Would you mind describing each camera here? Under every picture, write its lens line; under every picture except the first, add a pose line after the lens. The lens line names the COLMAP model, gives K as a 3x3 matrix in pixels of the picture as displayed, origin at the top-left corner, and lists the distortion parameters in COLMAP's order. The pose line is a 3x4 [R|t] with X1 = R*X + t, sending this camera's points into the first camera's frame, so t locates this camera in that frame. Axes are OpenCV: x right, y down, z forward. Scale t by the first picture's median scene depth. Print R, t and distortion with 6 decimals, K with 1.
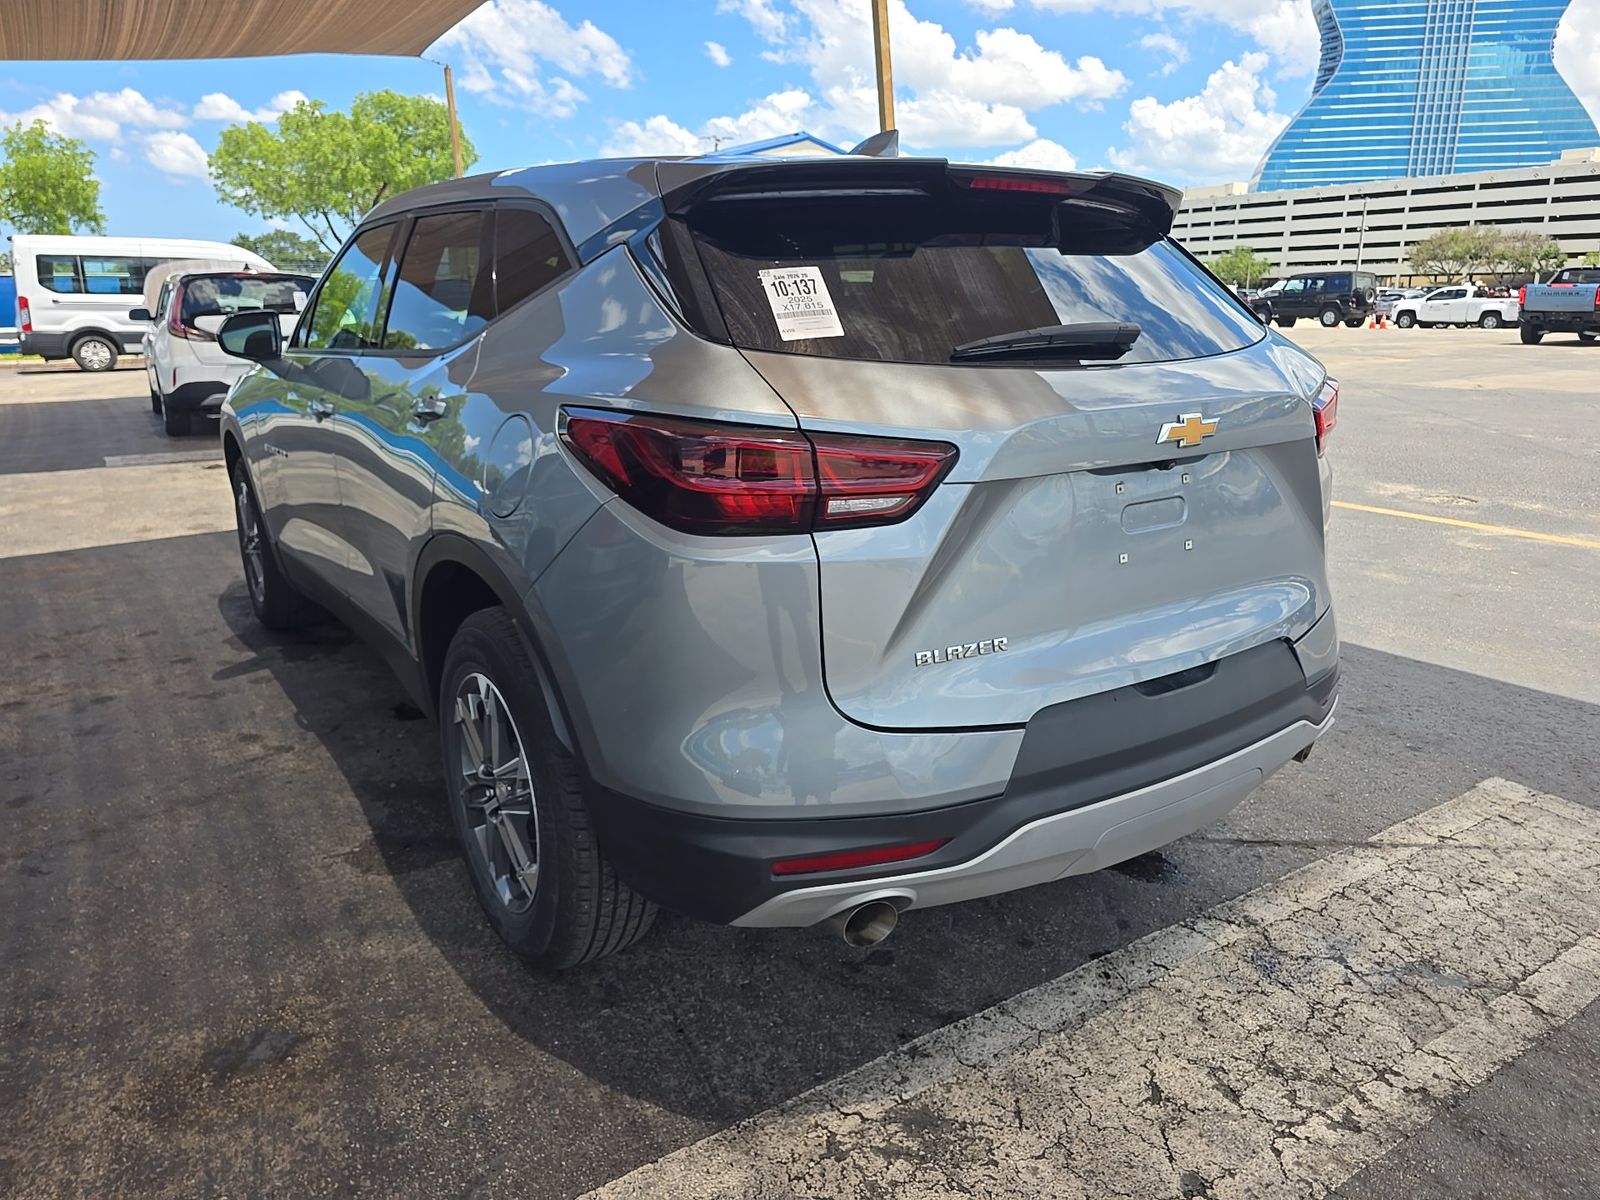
lens RADIAL K [[1044.9, 0, 803.7], [0, 1044.9, 598.1], [0, 0, 1]] dist [0.046106, -0.042978]
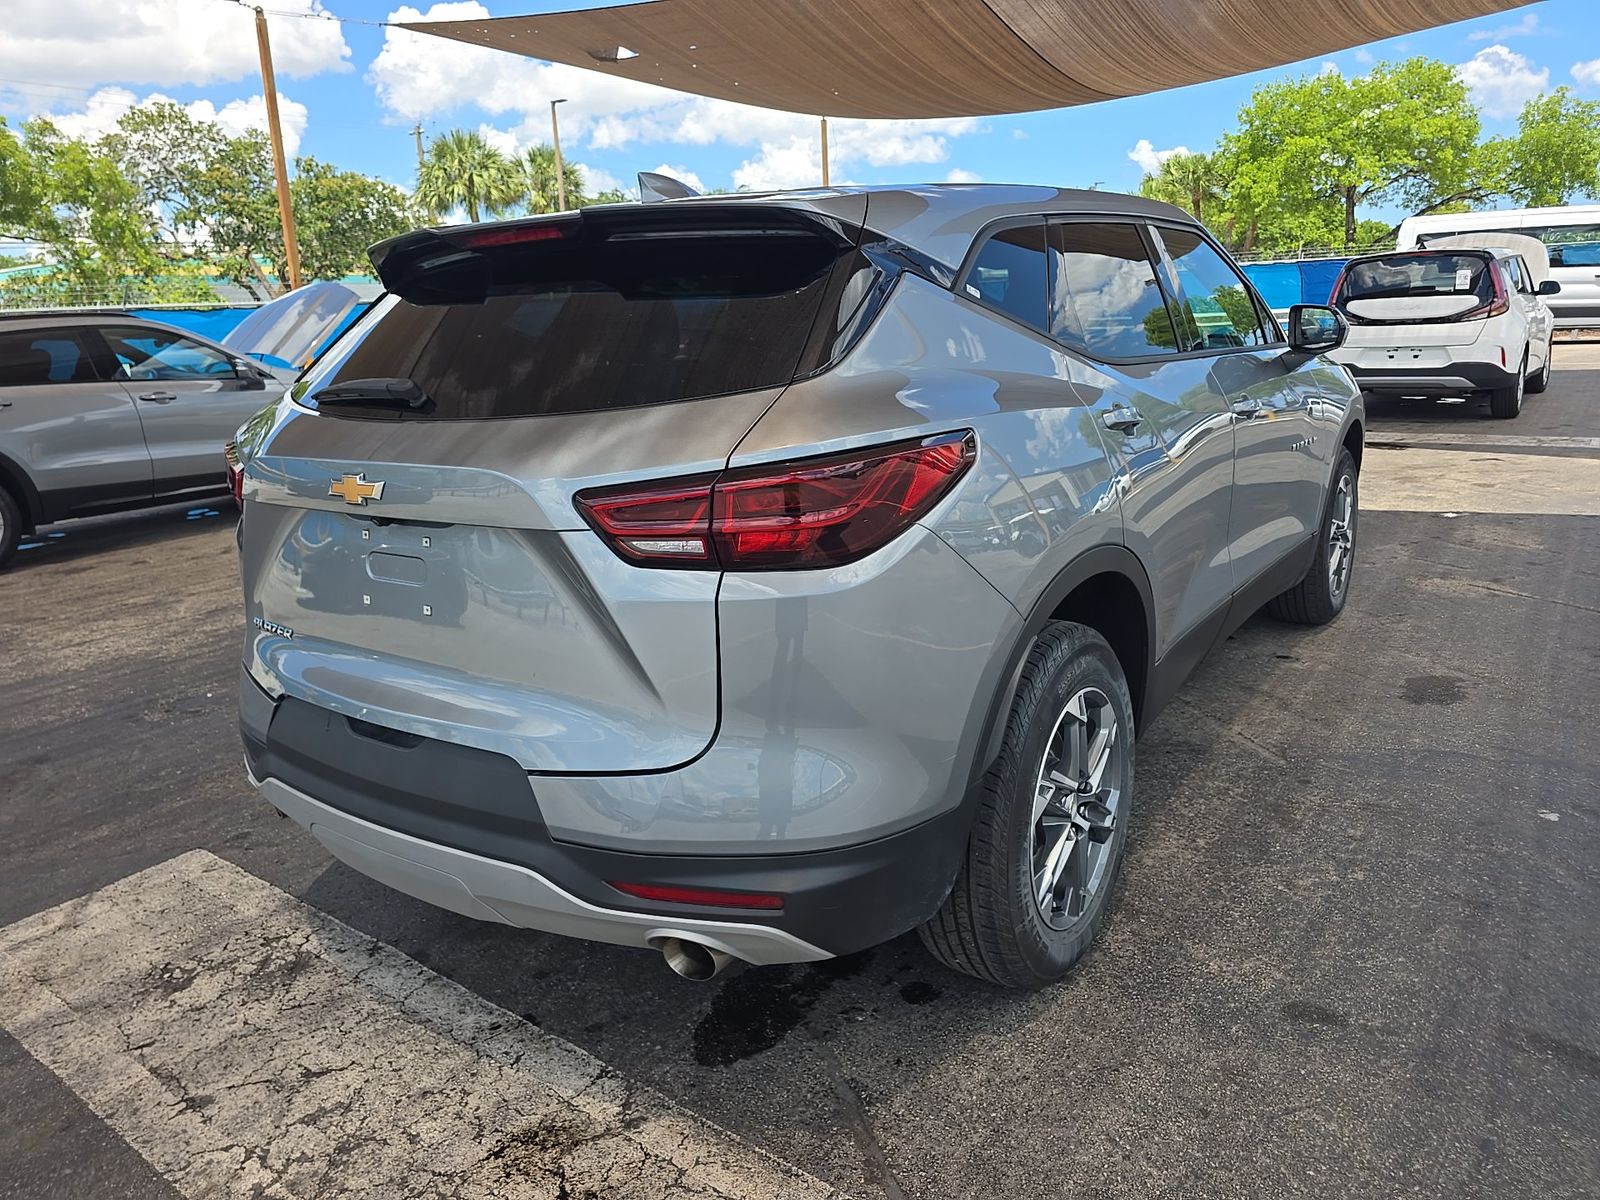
lens RADIAL K [[1044.9, 0, 803.7], [0, 1044.9, 598.1], [0, 0, 1]] dist [0.046106, -0.042978]
pose [[0.371825, 0.231798, -0.898897, 1.379280], [-0.207301, 0.964603, 0.162993, -0.295492], [0.904861, 0.125737, 0.406715, 0.929457]]
